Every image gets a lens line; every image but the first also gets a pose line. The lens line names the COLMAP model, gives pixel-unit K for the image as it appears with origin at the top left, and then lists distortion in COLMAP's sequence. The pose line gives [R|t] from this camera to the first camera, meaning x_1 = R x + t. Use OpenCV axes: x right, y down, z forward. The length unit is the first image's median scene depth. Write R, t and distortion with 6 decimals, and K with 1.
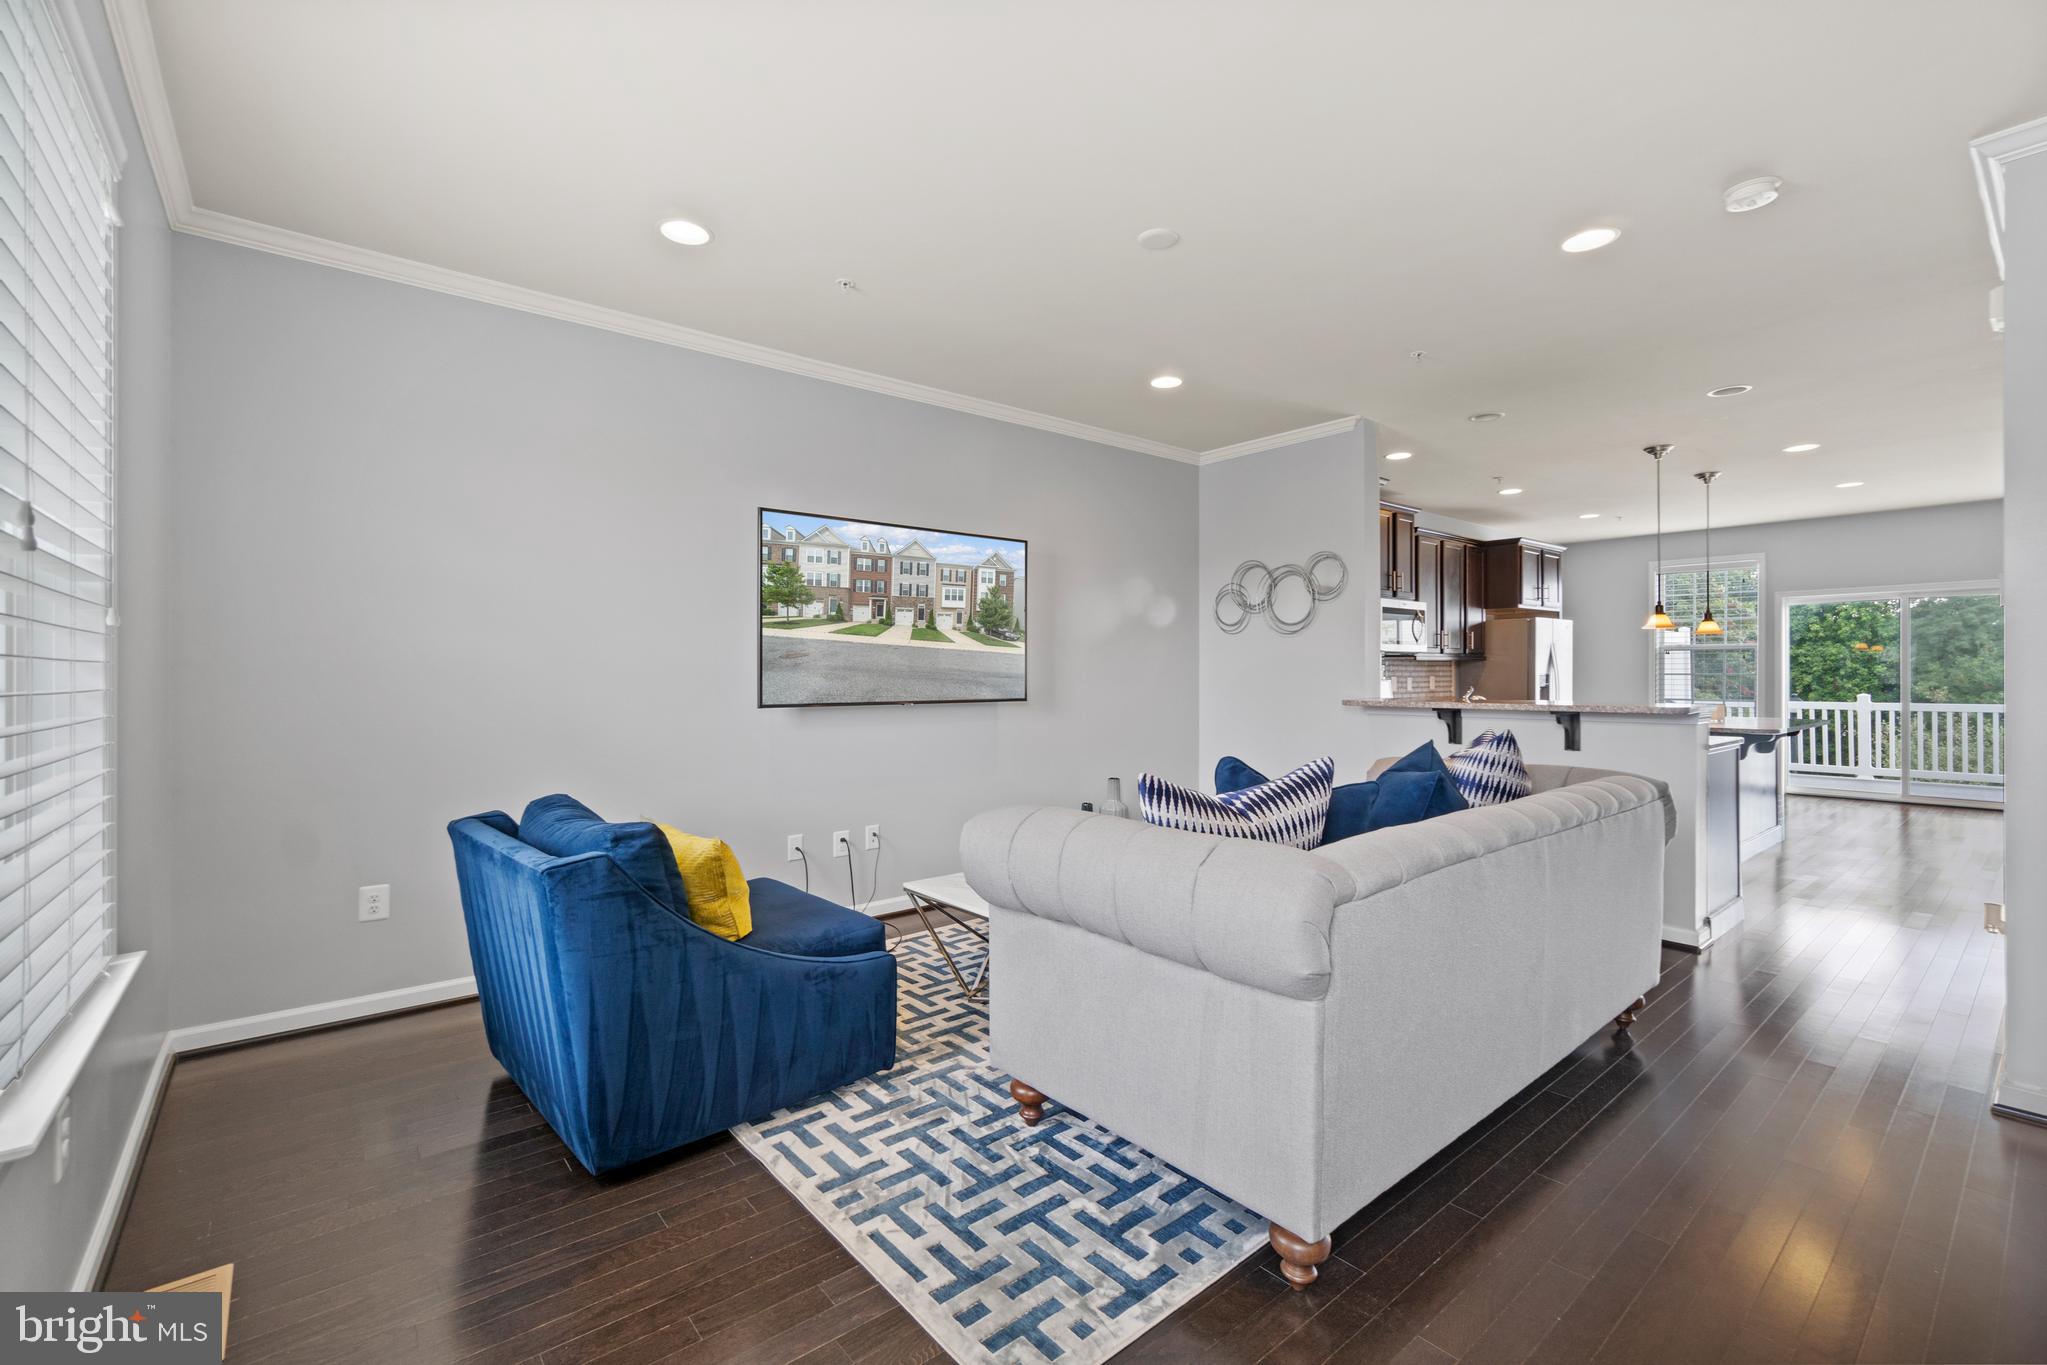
lens RADIAL K [[880.1, 0, 1019.9], [0, 880.1, 683.0], [0, 0, 1]] dist [-0.003067, -0.000262]
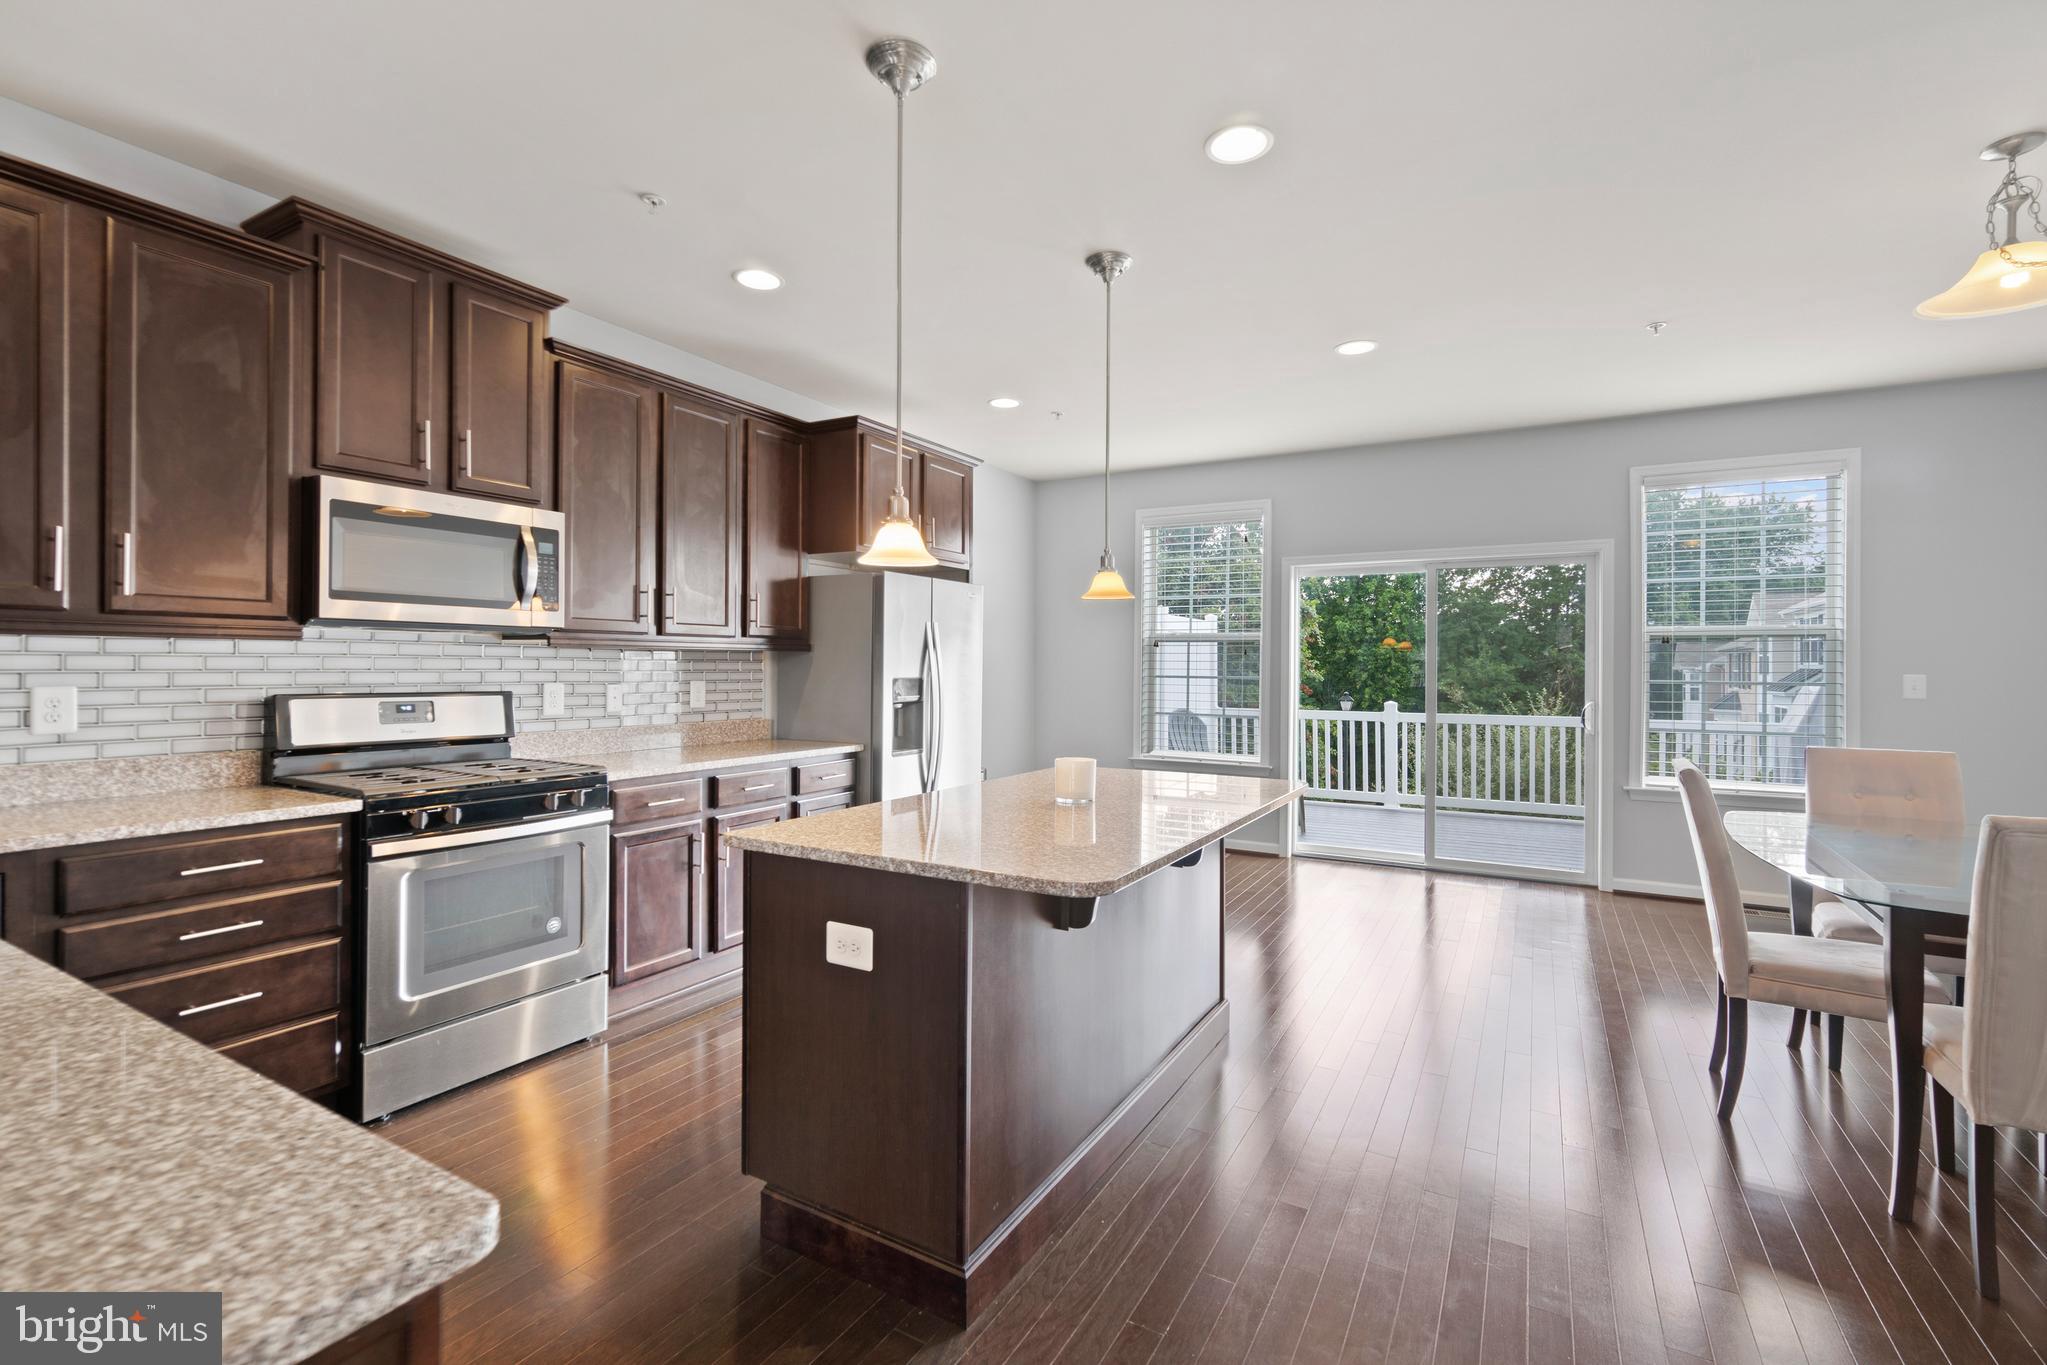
lens RADIAL K [[904.2, 0, 1017.5], [0, 904.2, 670.6], [0, 0, 1]] dist [0.001158, 0.000002]
pose [[0.935332, 0.011206, 0.353593, 0.442397], [-0.010330, 0.999937, -0.004364, -0.011413], [-0.353620, 0.000429, 0.935389, 0.439064]]
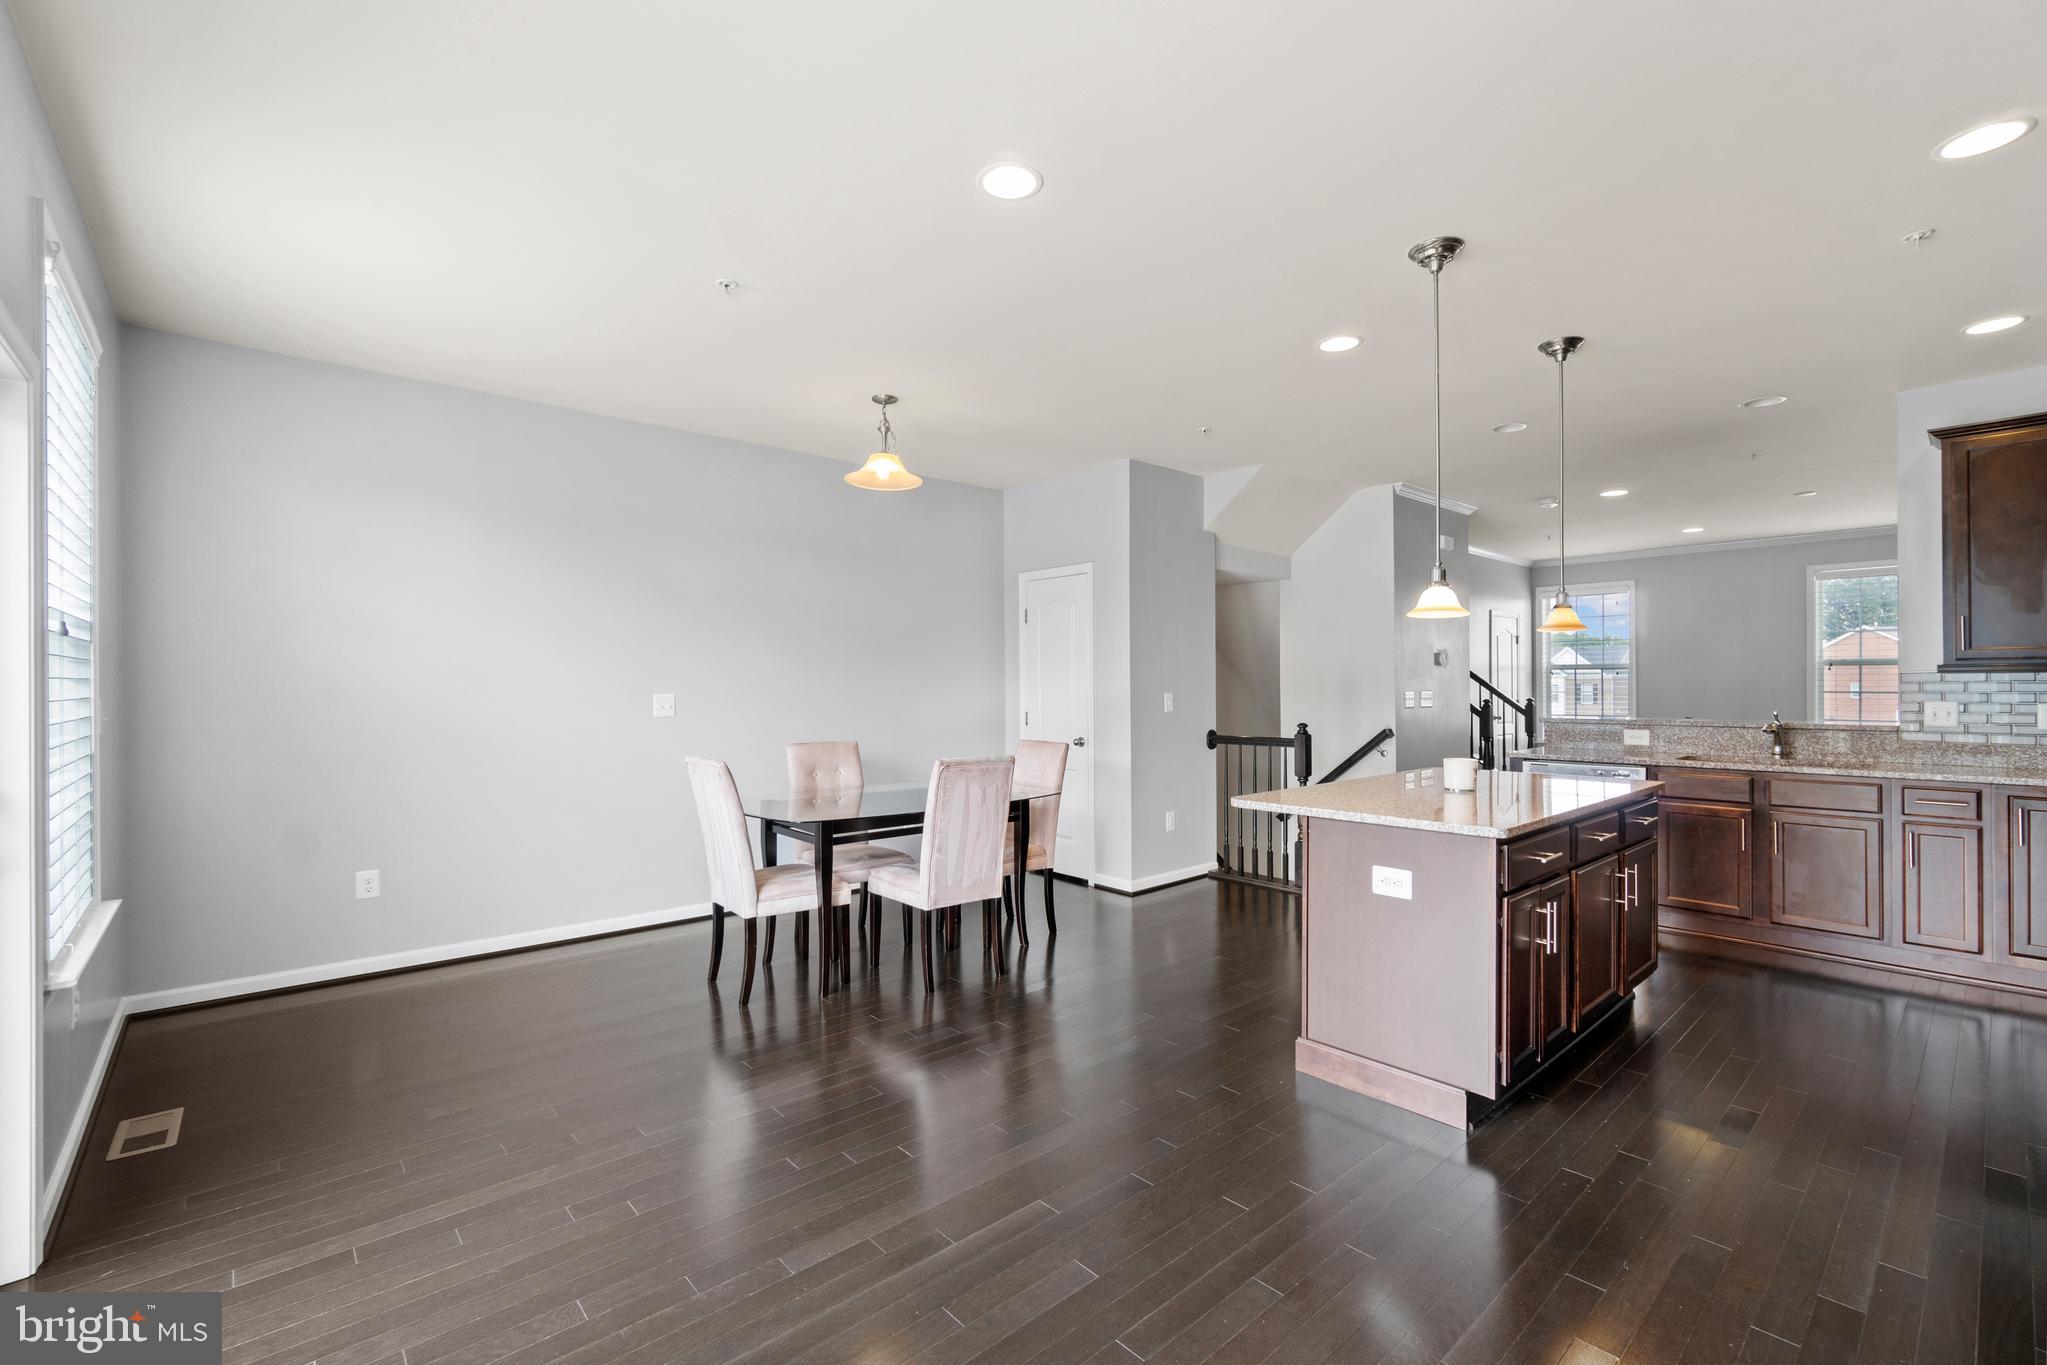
lens RADIAL K [[880.1, 0, 1019.9], [0, 880.1, 683.0], [0, 0, 1]] dist [-0.003067, -0.000262]
pose [[-0.999181, 0.011877, -0.038672, 0.792642], [0.011669, 0.999916, 0.005619, -0.021479], [0.038736, 0.005163, -0.999236, 1.125870]]
